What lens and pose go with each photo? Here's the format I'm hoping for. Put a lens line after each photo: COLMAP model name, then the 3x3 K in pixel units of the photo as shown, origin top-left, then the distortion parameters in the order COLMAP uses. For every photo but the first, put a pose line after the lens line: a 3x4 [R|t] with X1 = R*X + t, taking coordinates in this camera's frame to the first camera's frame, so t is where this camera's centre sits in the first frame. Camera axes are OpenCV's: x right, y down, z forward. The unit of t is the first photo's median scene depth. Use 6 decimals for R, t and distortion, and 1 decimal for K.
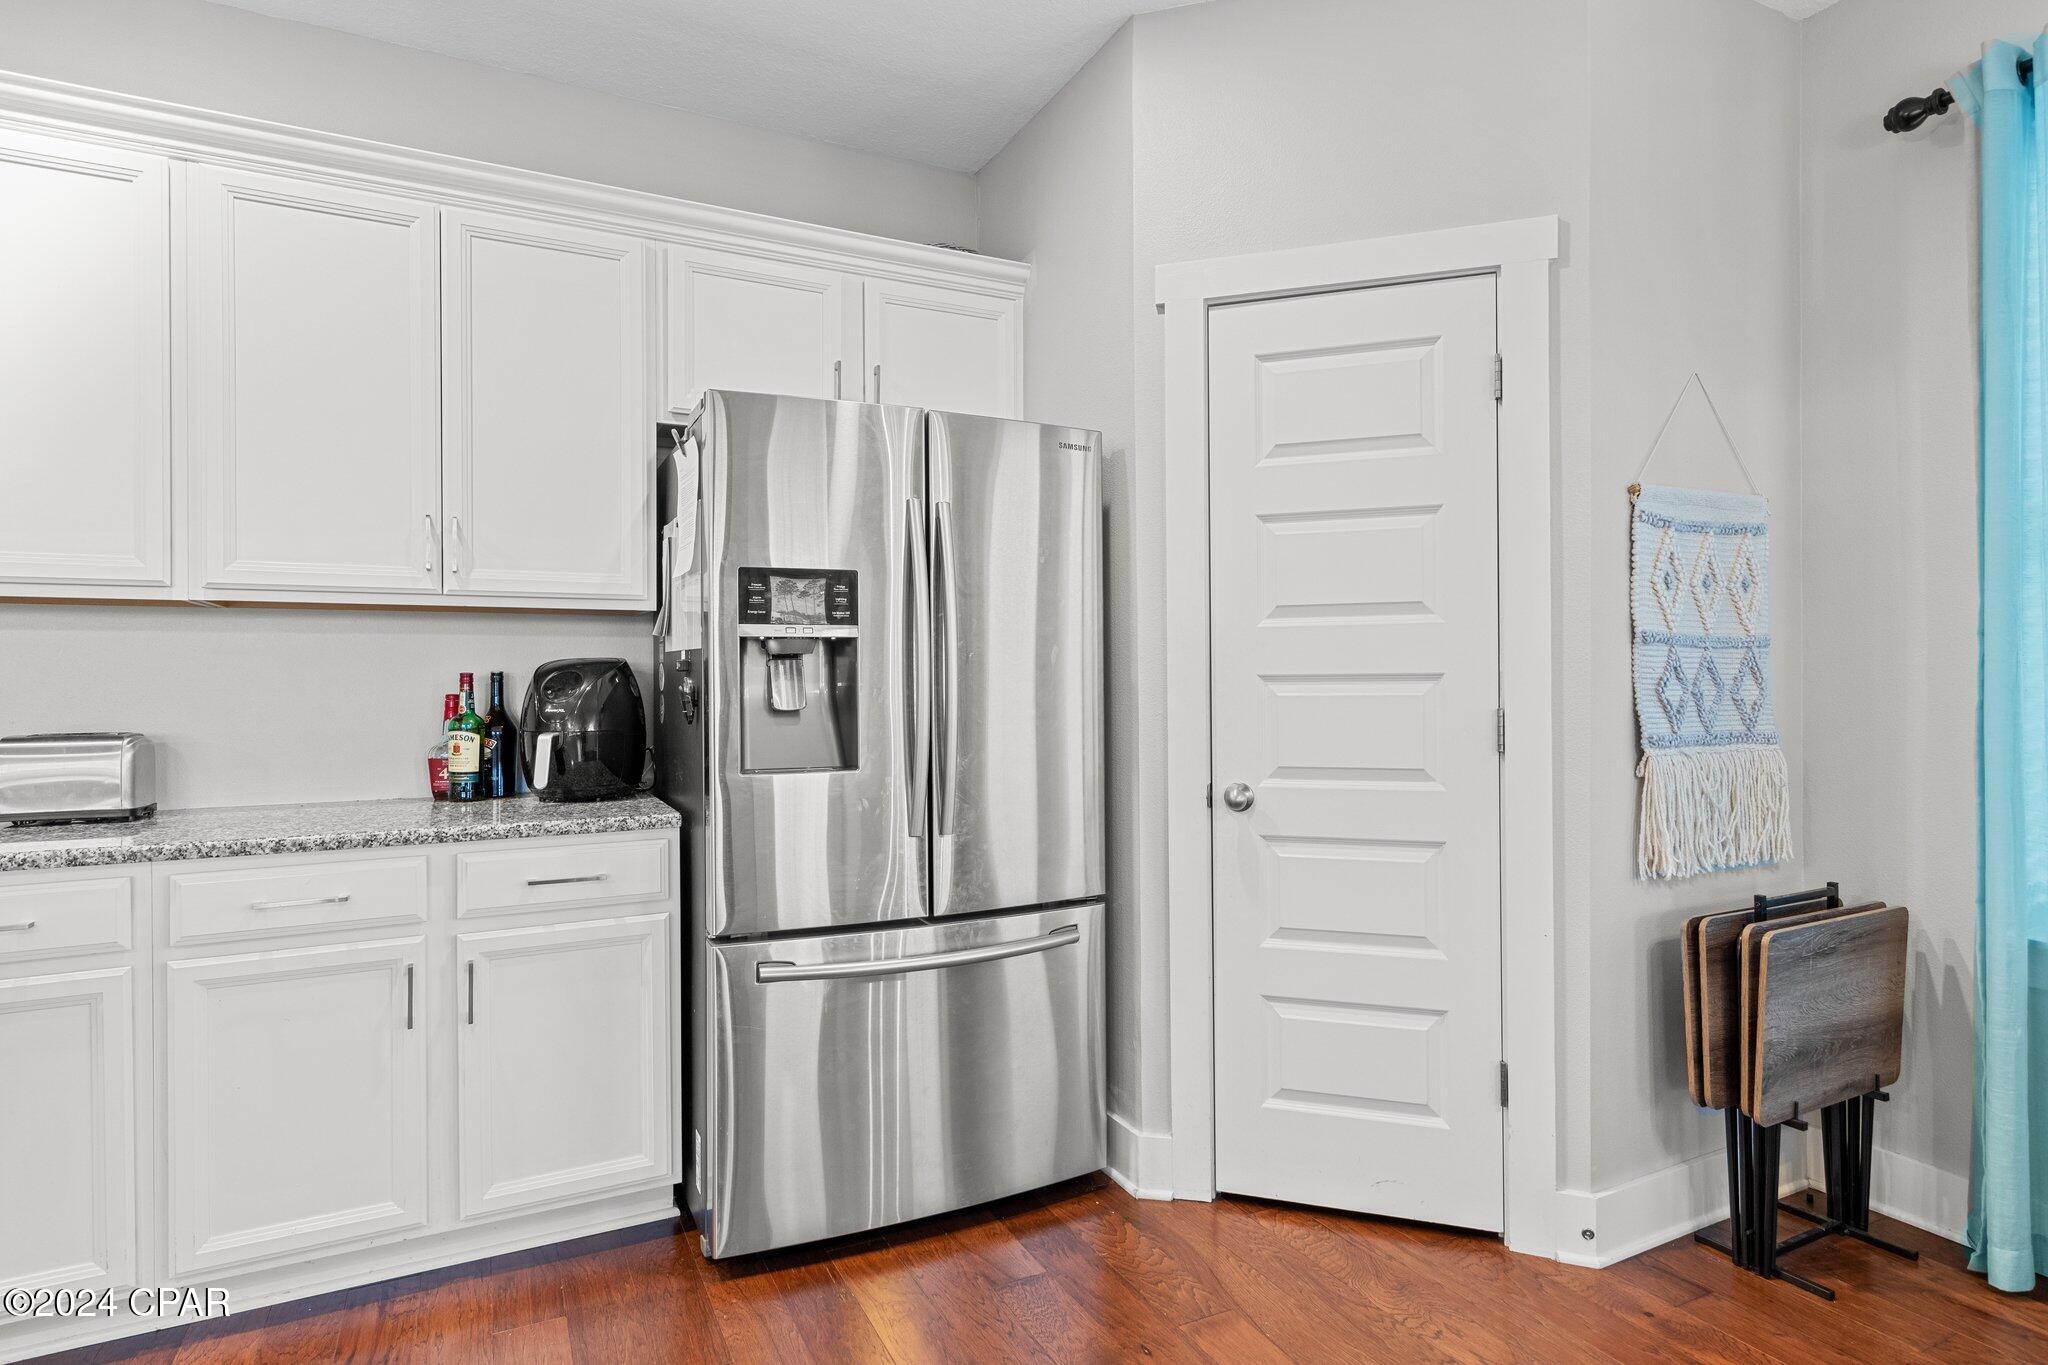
lens RADIAL K [[1109.5, 0, 1017.4], [0, 1109.5, 671.7], [0, 0, 1]] dist [0.007632, 0.003304]
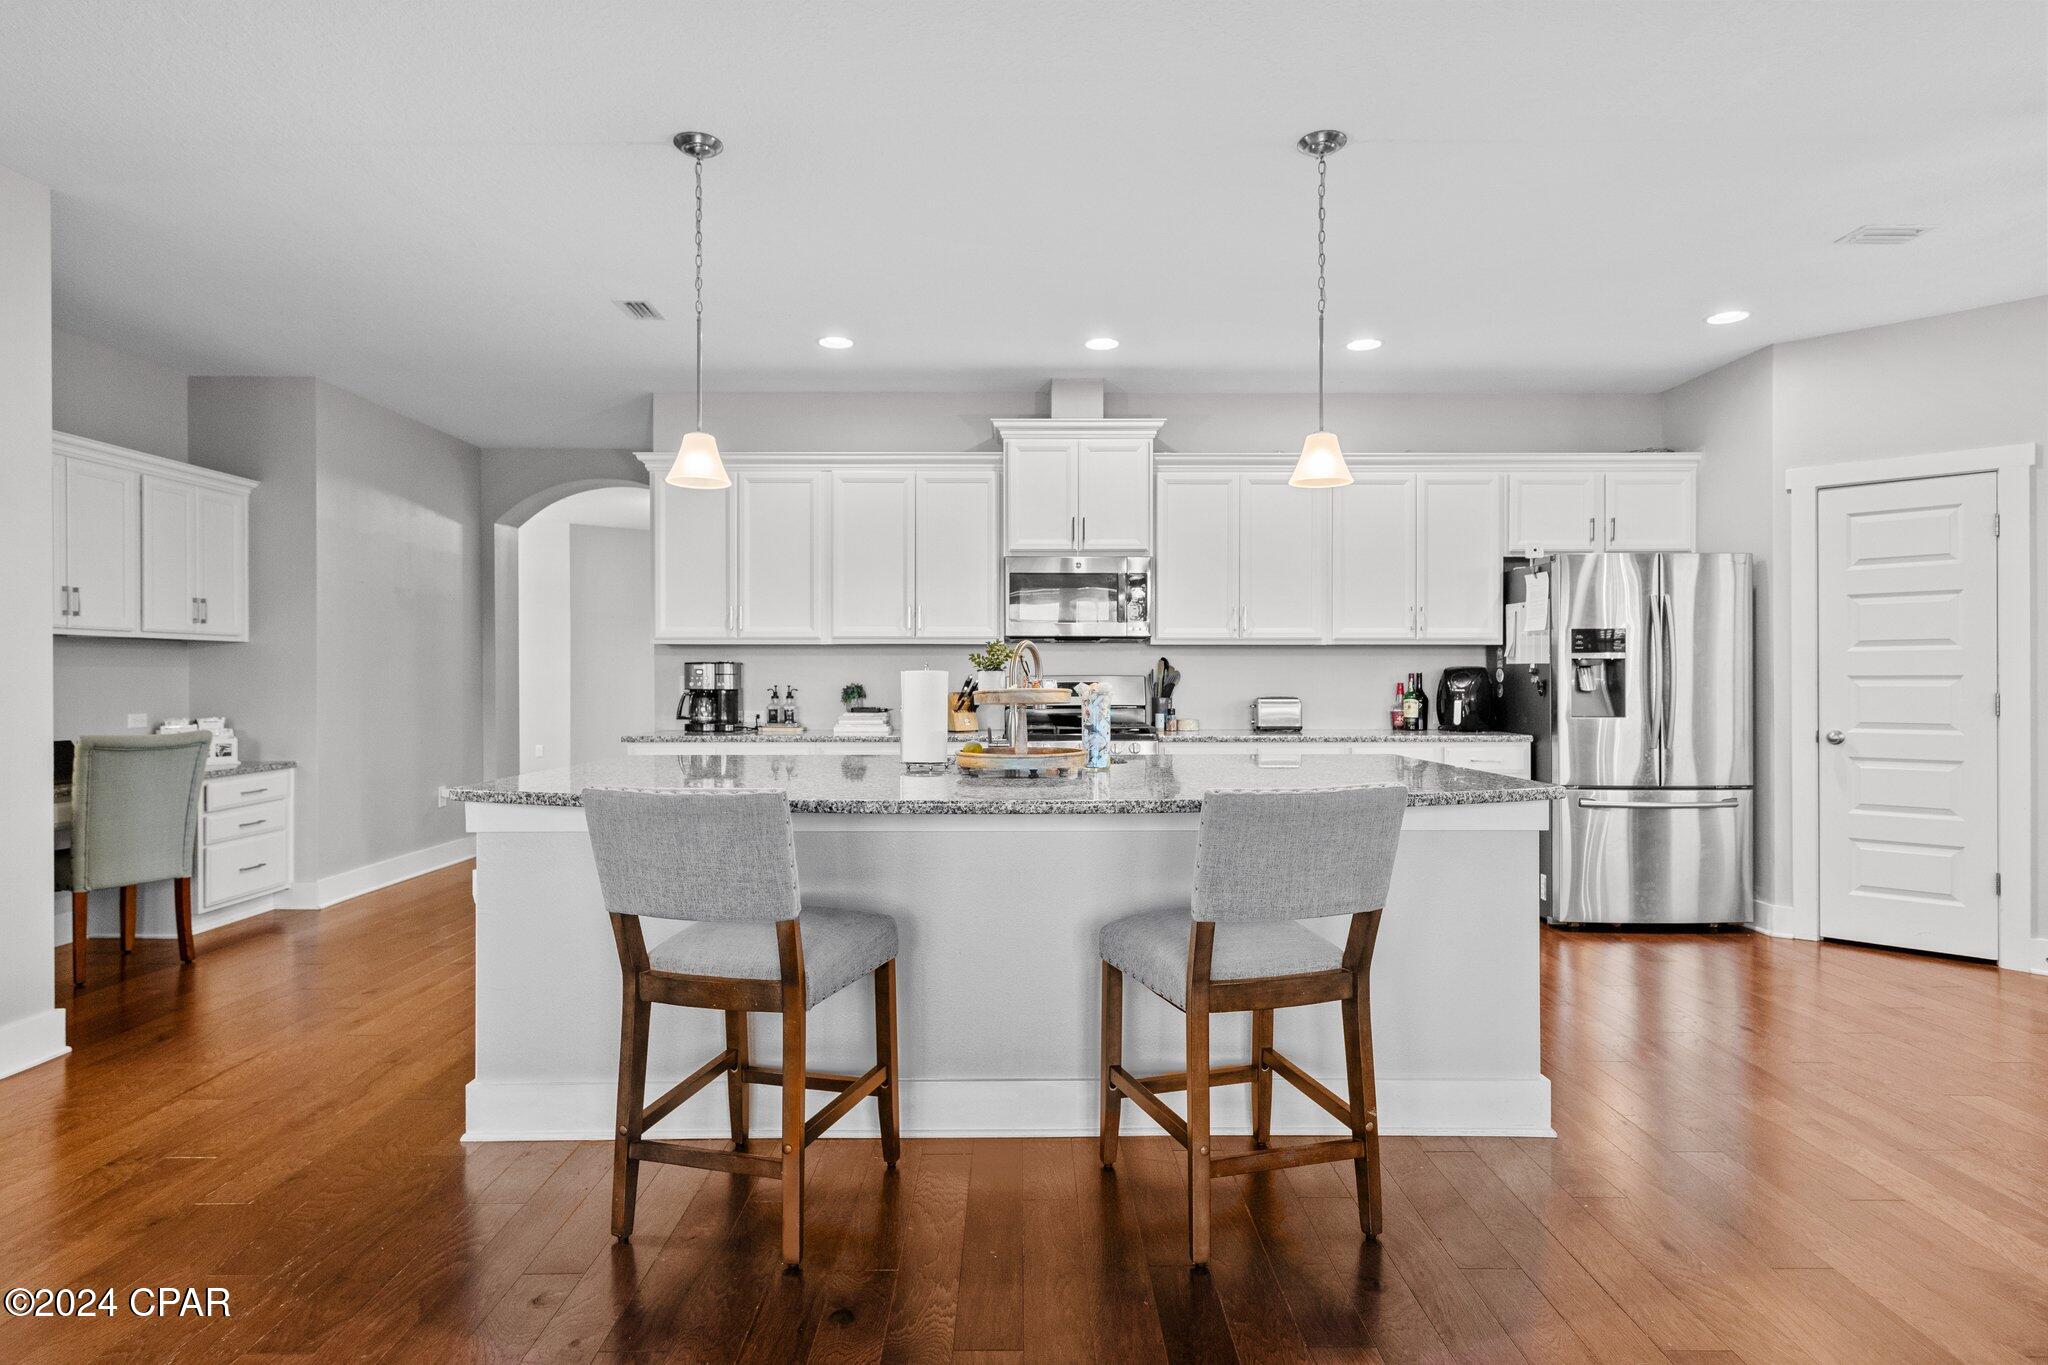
lens RADIAL K [[1109.5, 0, 1027.3], [0, 1109.5, 676.5], [0, 0, 1]] dist [0.007632, 0.003304]
pose [[0.898081, 0.003971, -0.439812, -0.220038], [-0.000334, 0.999965, 0.008346, -0.011249], [0.439830, -0.007349, 0.898051, -1.416383]]
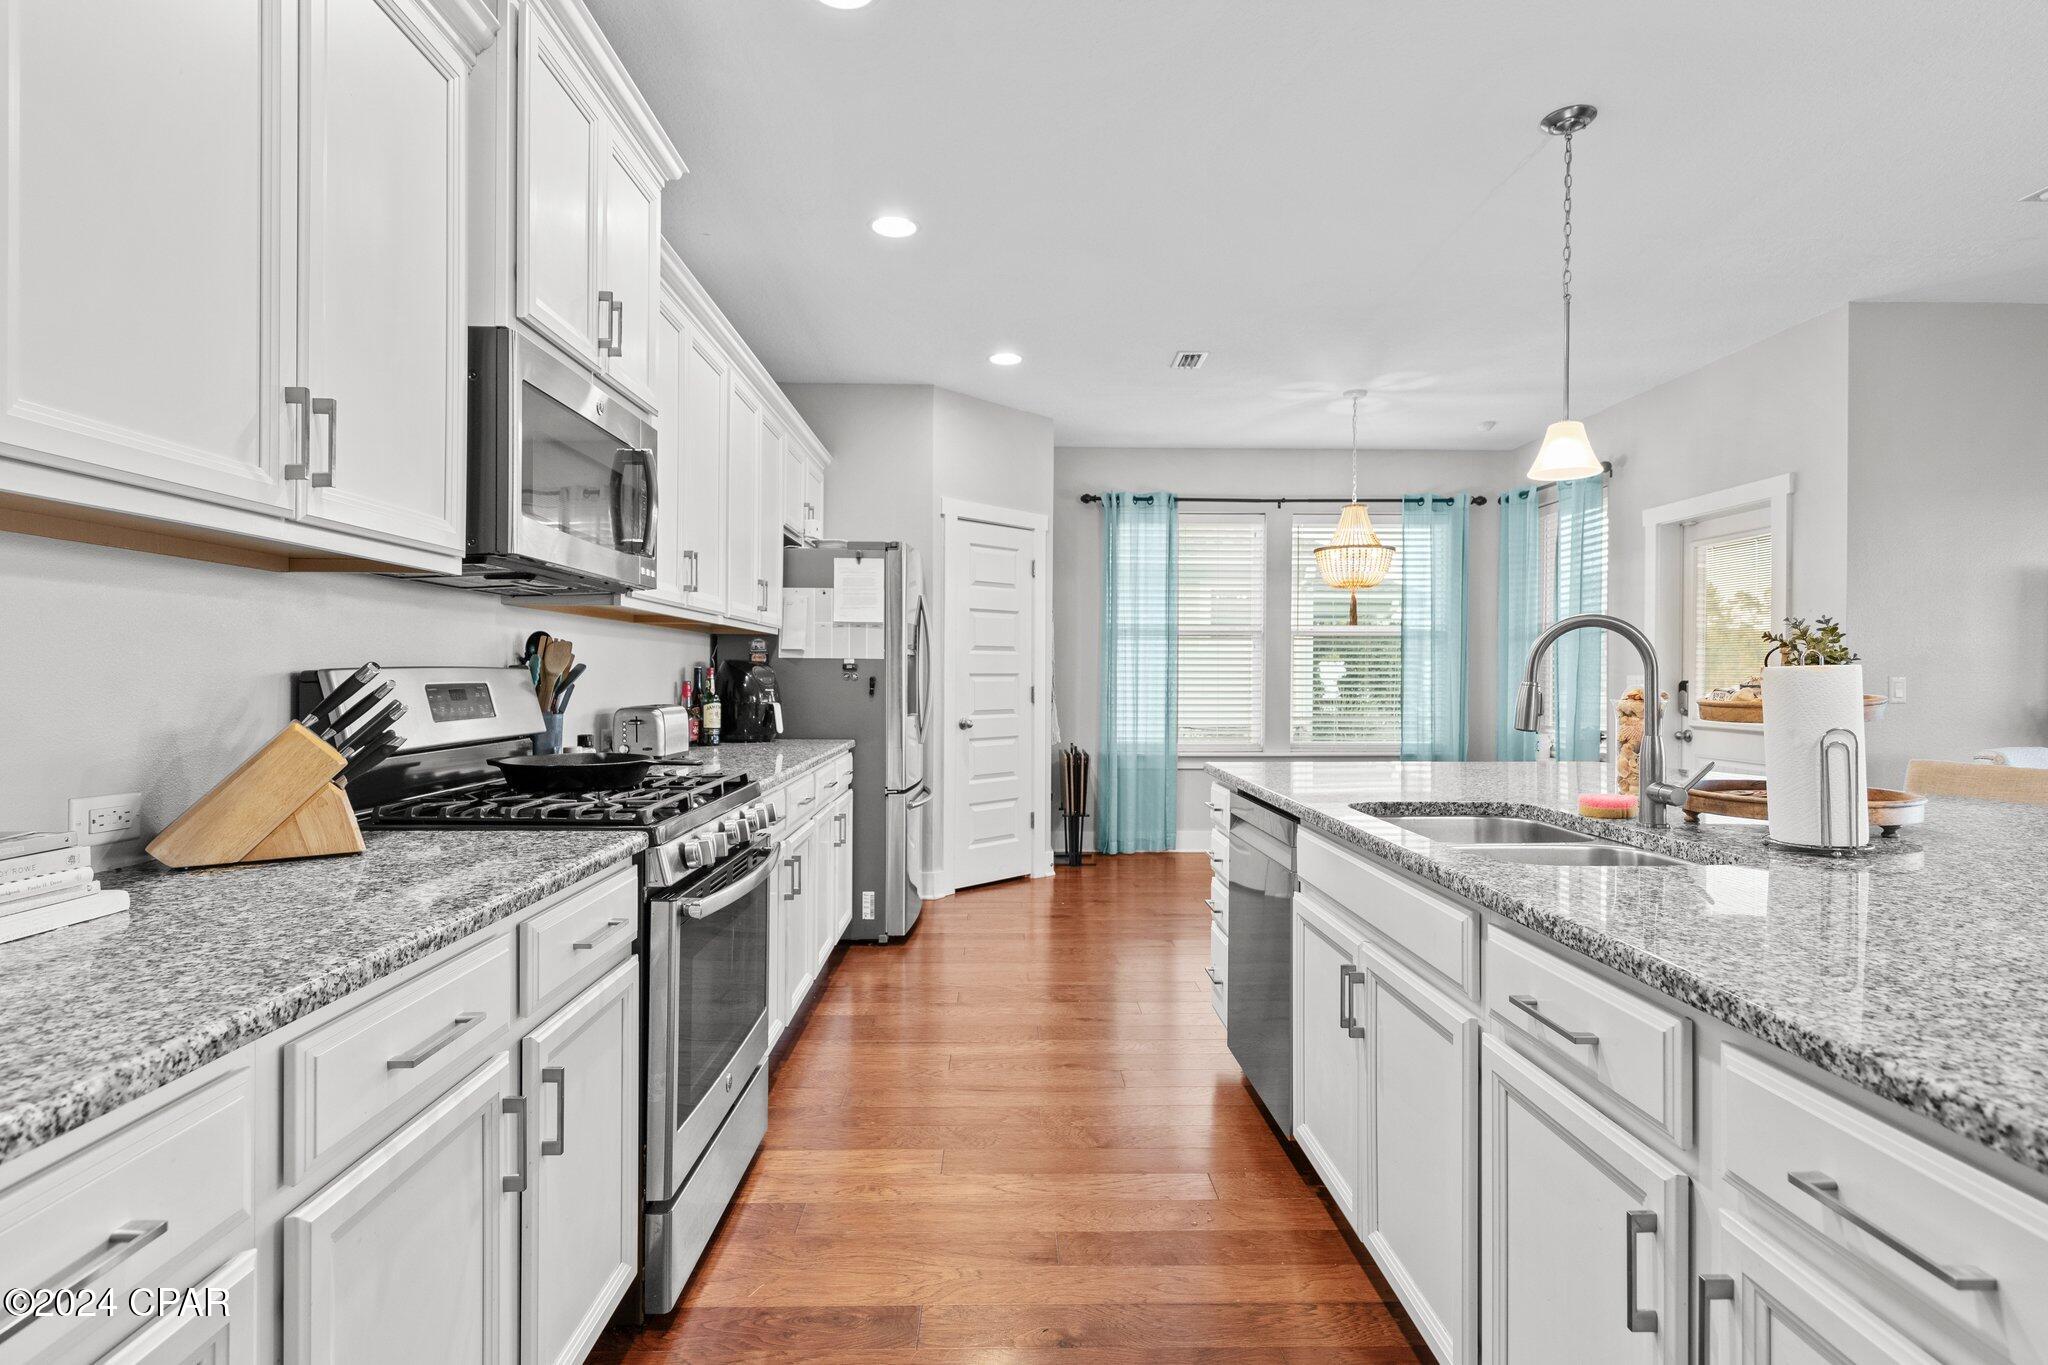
lens RADIAL K [[1037.3, 0, 1018.4], [0, 1037.3, 679.5], [0, 0, 1]] dist [0.000950, 0.000012]
pose [[0.422659, 0.000372, 0.906289, -1.805021], [-0.002118, 0.999998, 0.000578, 0.014408], [-0.906286, -0.002164, 0.422659, -0.067356]]
